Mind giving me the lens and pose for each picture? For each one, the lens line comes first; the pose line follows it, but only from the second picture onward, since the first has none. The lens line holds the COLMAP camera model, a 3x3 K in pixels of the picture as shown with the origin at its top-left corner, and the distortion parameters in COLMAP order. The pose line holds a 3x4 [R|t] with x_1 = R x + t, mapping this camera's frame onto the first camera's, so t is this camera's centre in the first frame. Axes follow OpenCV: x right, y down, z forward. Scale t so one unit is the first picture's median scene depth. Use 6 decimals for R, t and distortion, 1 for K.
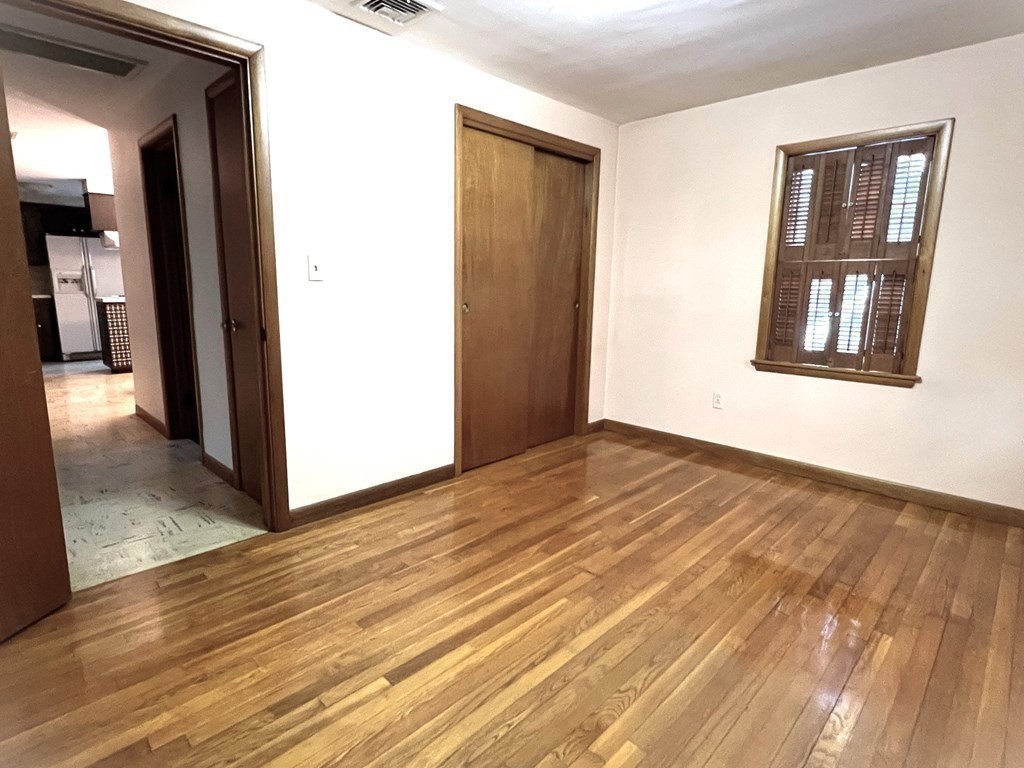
lens RADIAL K [[540.1, 0, 510.7], [0, 540.1, 382.3], [0, 0, 1]] dist [0.006612, 0.000509]
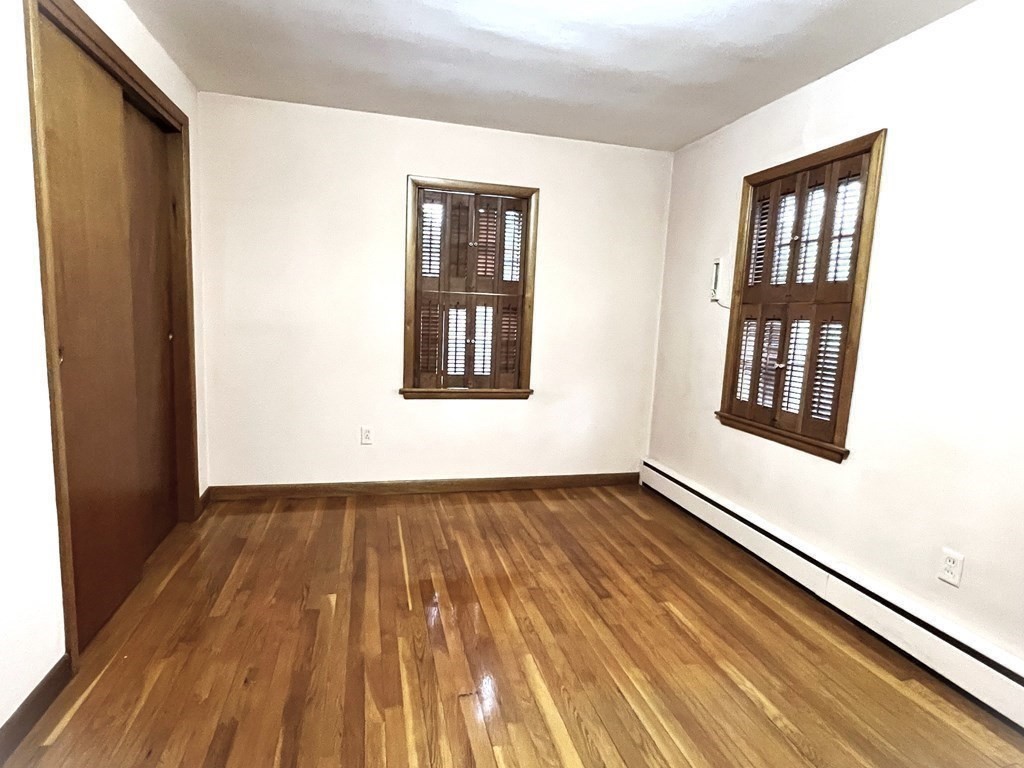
lens RADIAL K [[540.1, 0, 508.0], [0, 540.1, 385.3], [0, 0, 1]] dist [0.006612, 0.000509]
pose [[0.526452, -0.113371, 0.842612, -0.314984], [0.114726, 0.991478, 0.061722, -0.099325], [-0.842429, 0.064176, 0.534972, 0.361863]]
